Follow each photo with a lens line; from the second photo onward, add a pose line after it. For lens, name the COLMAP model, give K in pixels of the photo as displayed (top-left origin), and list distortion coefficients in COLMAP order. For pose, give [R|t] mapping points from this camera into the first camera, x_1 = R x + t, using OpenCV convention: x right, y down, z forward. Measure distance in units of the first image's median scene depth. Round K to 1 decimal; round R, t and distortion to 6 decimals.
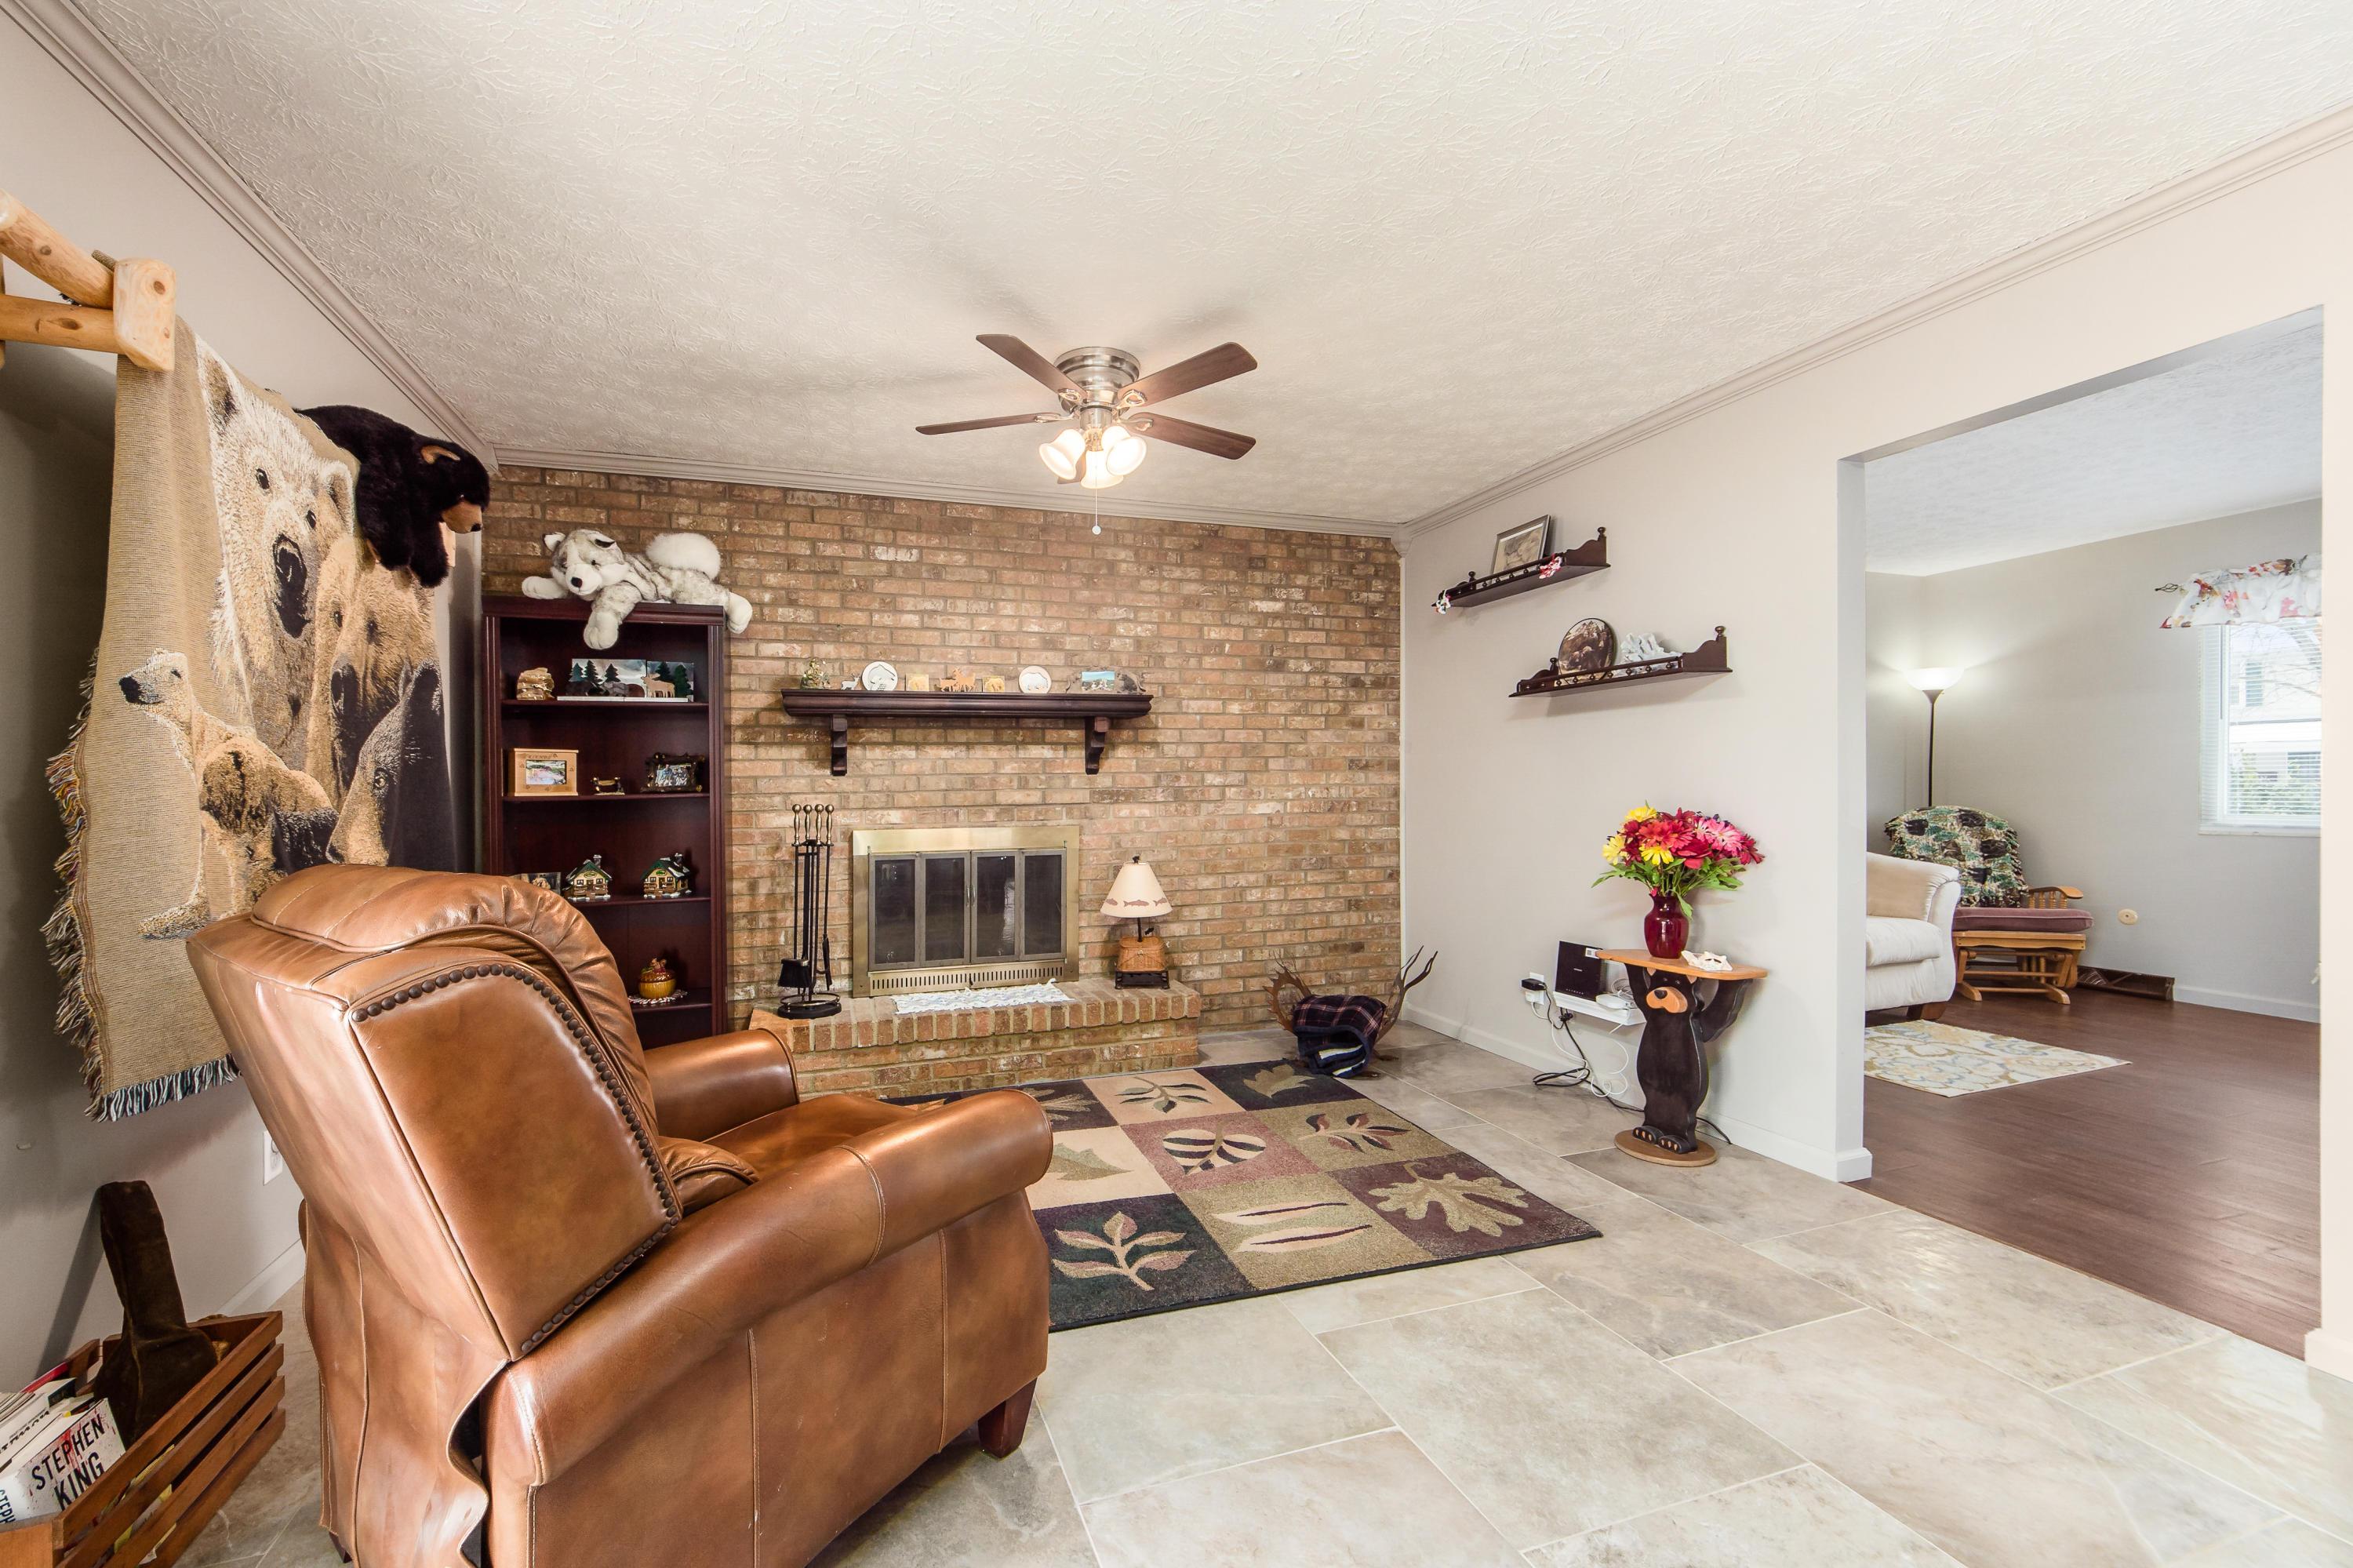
lens RADIAL K [[931.2, 0, 1113.7], [0, 931.2, 789.6], [0, 0, 1]] dist [0.001687, -0.000180]
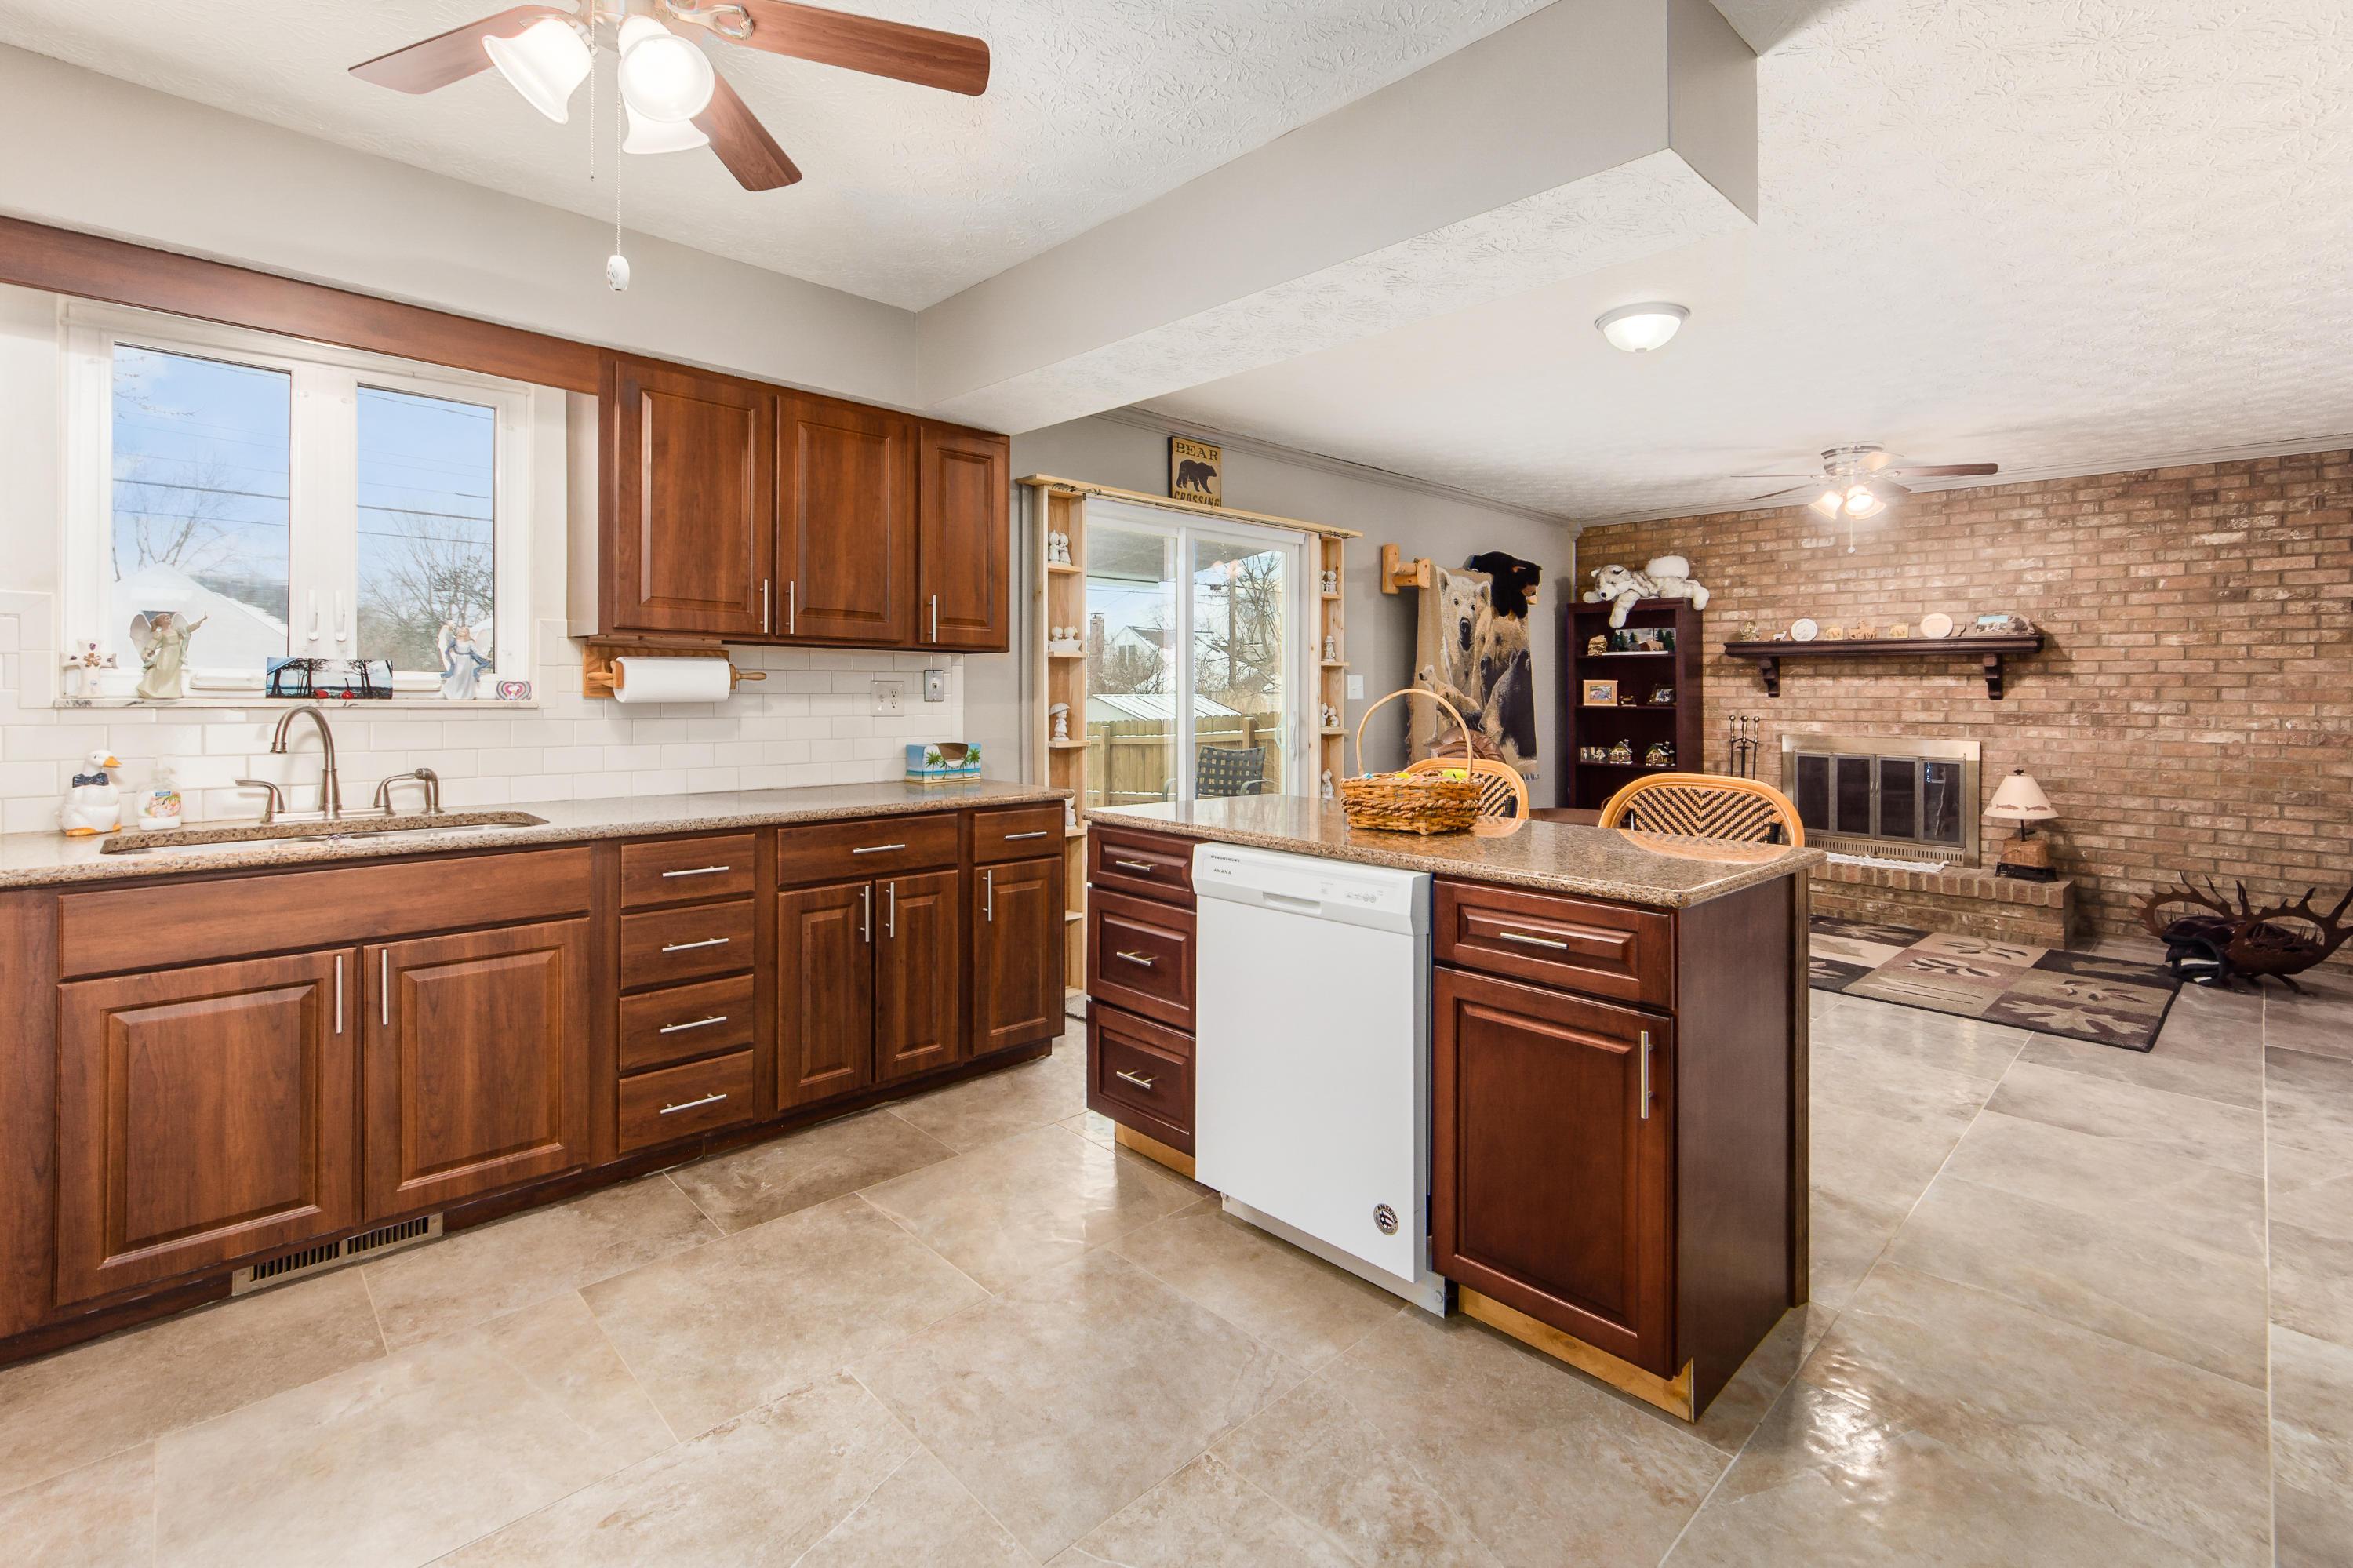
lens RADIAL K [[1069.6, 0, 1169.4], [0, 1069.6, 646.5], [0, 0, 1]] dist [-0.008766, 0.000835]
pose [[0.447489, -0.017209, -0.894124, 0.756107], [-0.014177, 0.999553, -0.026333, -0.035723], [0.894177, 0.024459, 0.447045, -0.594535]]
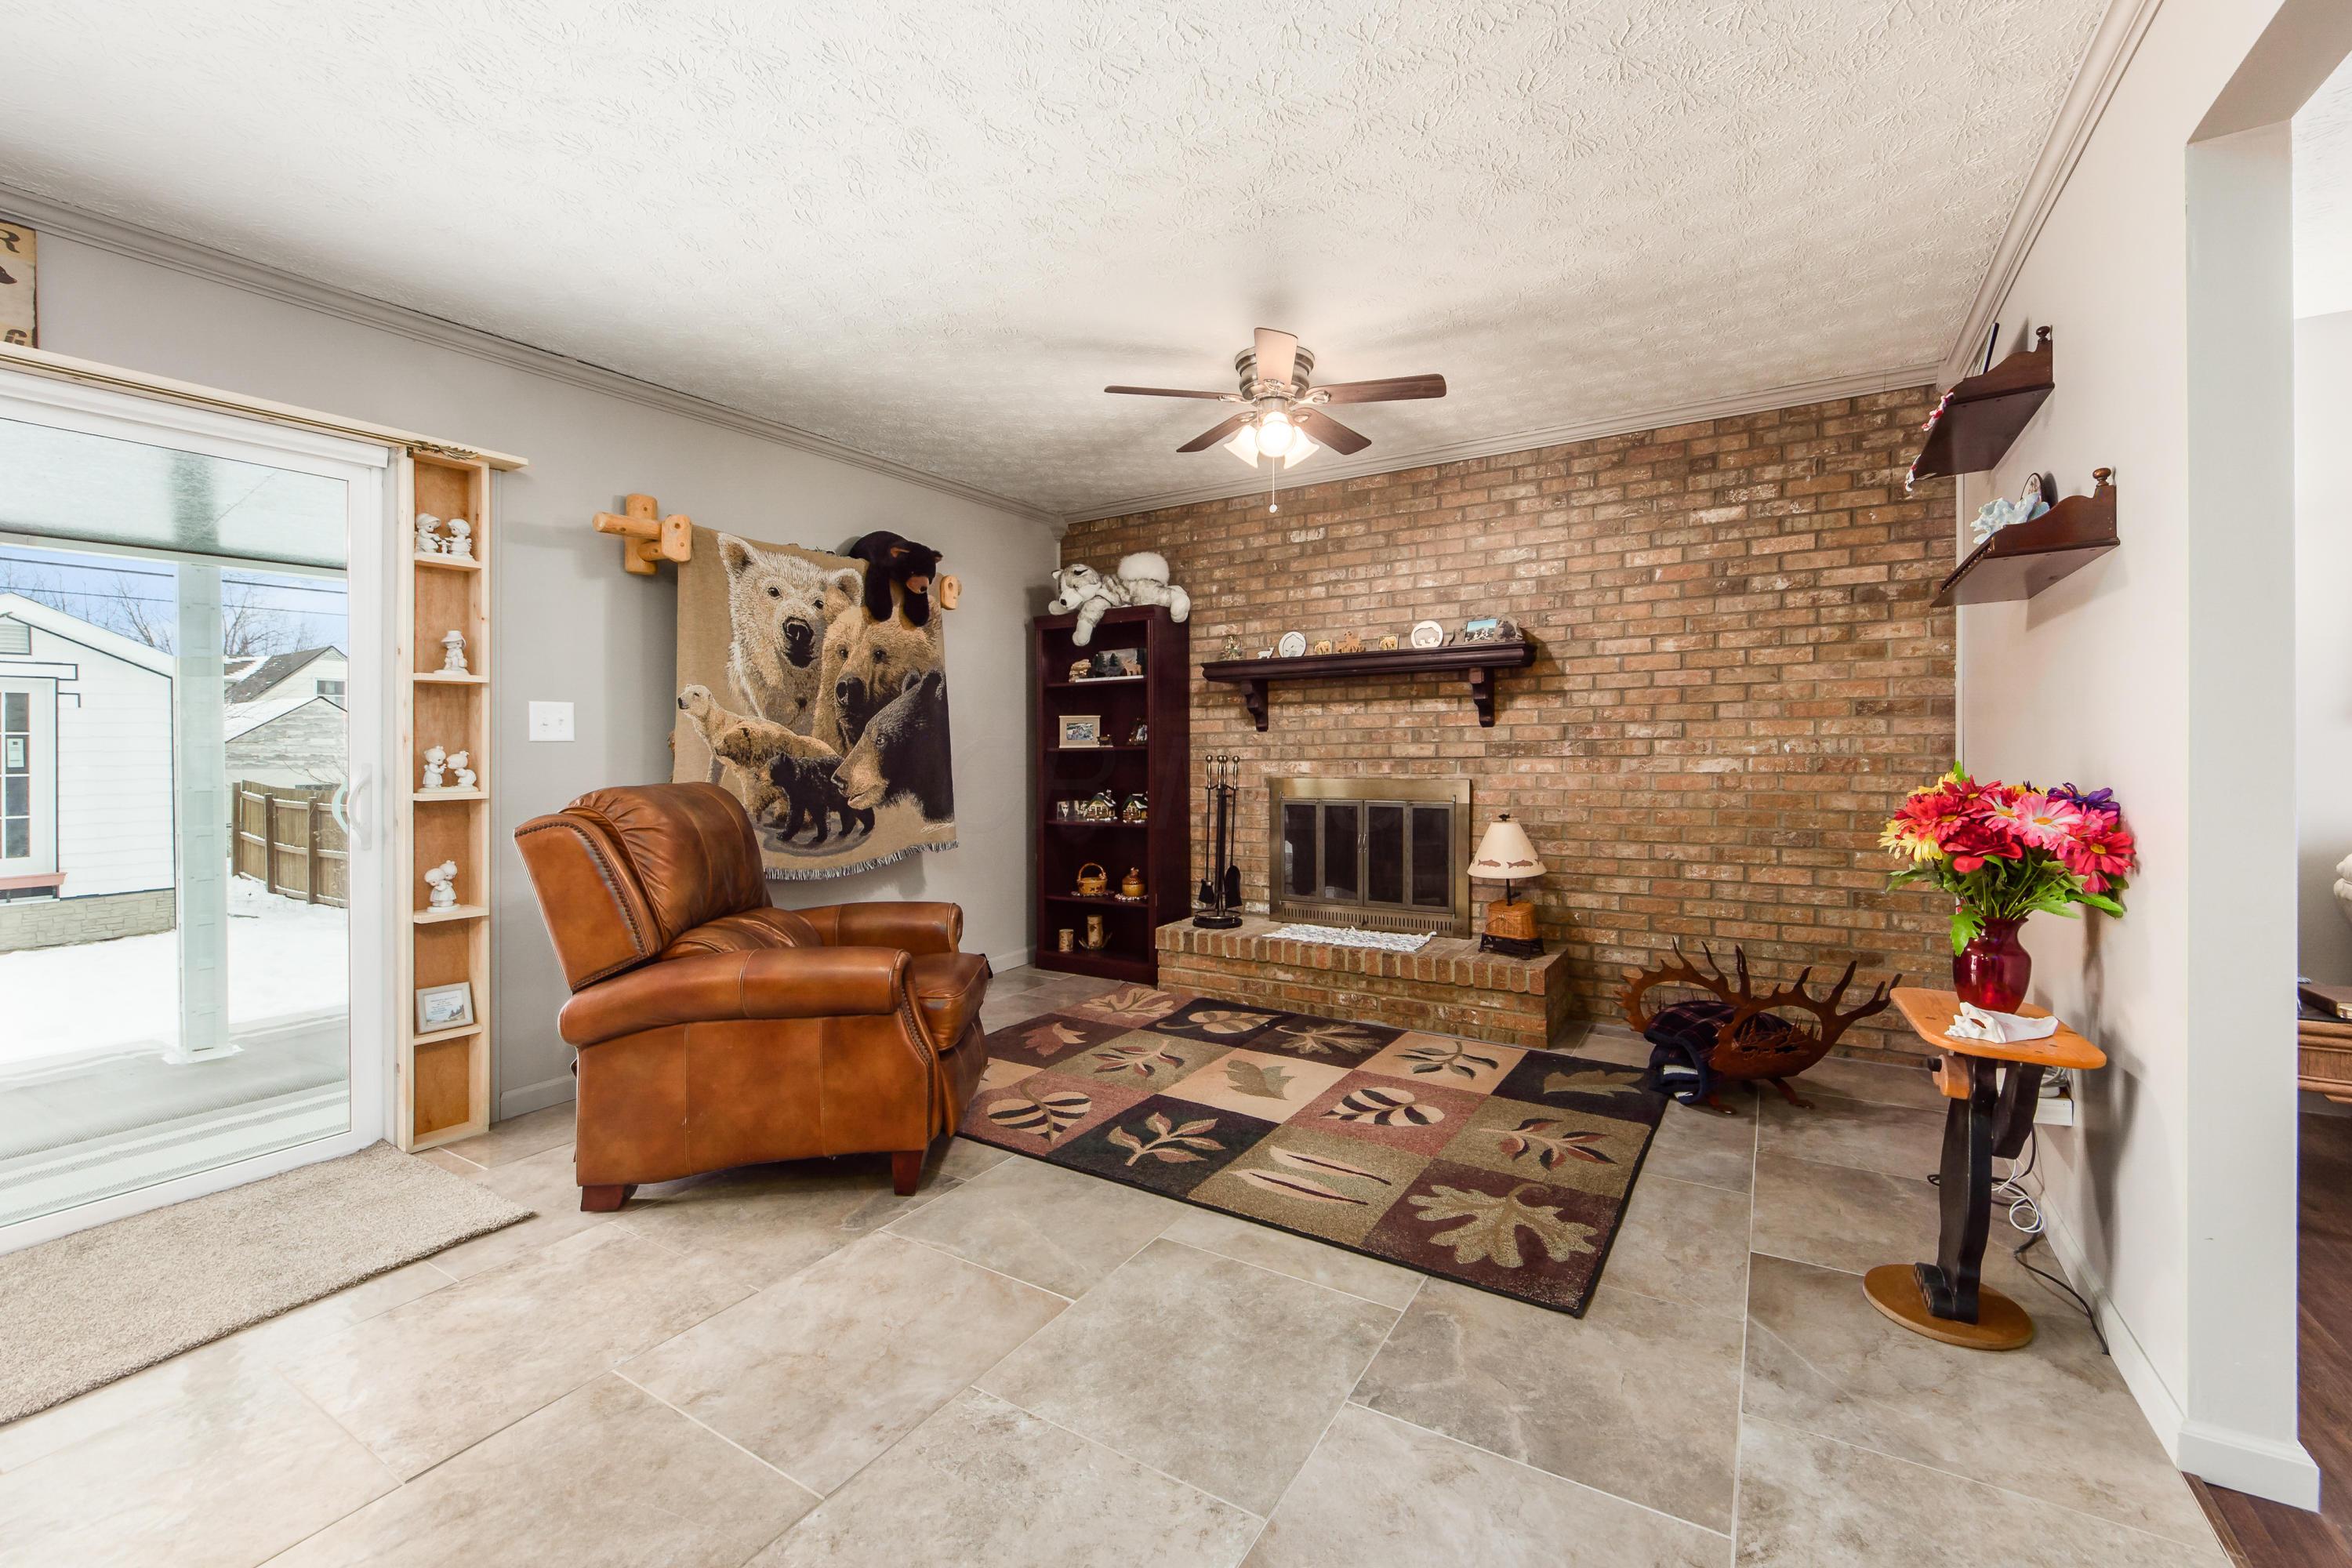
lens RADIAL K [[950.5, 0, 1215.7], [0, 950.5, 736.5], [0, 0, 1]] dist [0.000734, -0.000238]
pose [[0.668516, -0.004769, -0.743683, 0.535783], [0.003080, 0.999989, -0.003643, -0.004080], [0.743692, 0.000145, 0.668523, 0.140635]]
